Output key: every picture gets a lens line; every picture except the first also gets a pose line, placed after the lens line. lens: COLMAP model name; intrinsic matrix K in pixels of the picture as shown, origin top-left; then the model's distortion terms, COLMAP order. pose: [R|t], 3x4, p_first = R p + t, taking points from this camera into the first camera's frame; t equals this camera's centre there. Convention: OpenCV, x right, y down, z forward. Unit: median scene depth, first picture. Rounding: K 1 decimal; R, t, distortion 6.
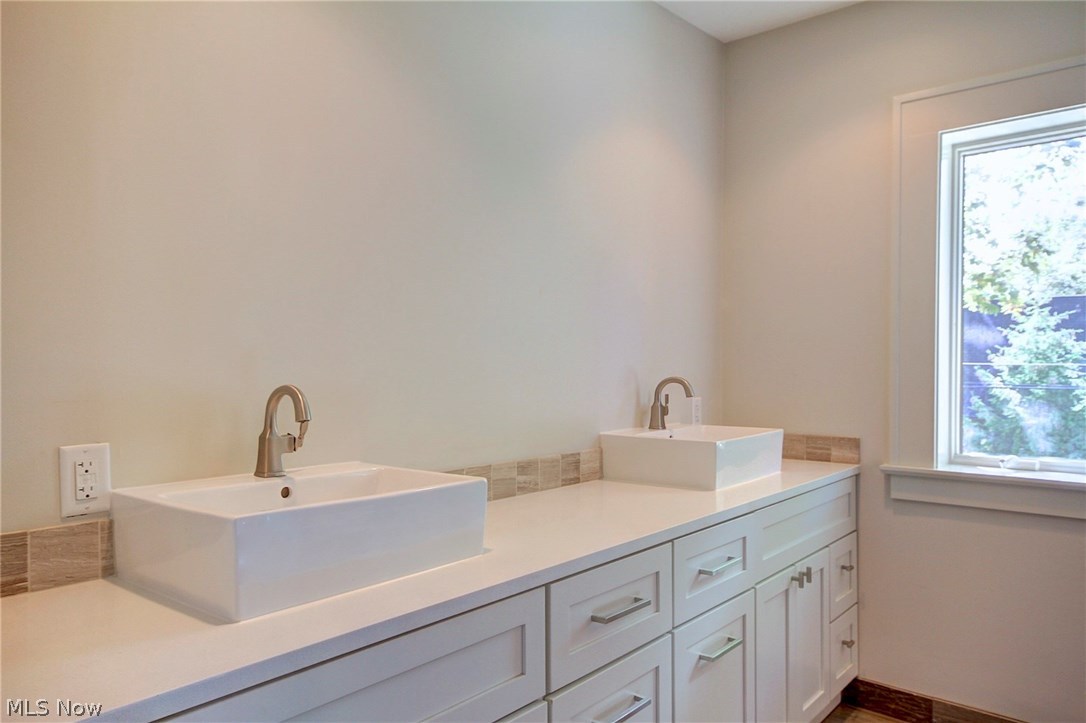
lens RADIAL K [[762.9, 0, 542.9], [0, 762.9, 363.4], [0, 0, 1]] dist [0.000313, 0.000001]
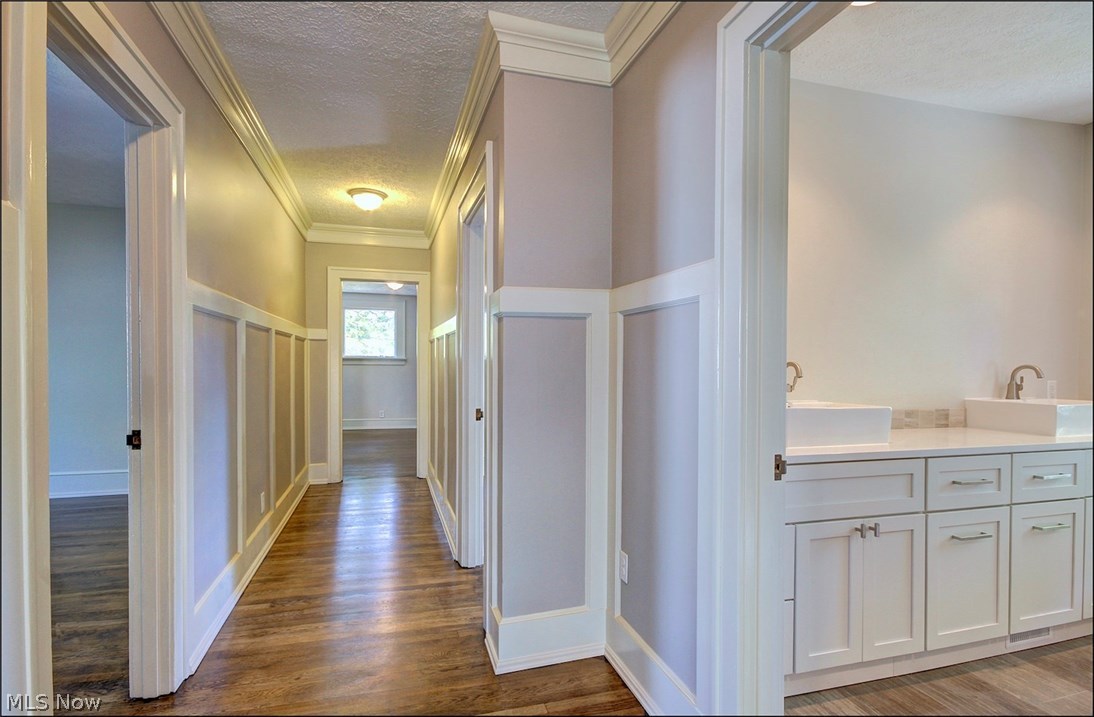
lens RADIAL K [[549.1, 0, 546.0], [0, 549.1, 365.1], [0, 0, 1]] dist [0.001974, 0.000174]
pose [[0.828887, 0.011708, -0.559294, -0.010425], [-0.006962, 0.999919, 0.010614, 0.014161], [0.559373, -0.004904, 0.828901, -0.479176]]
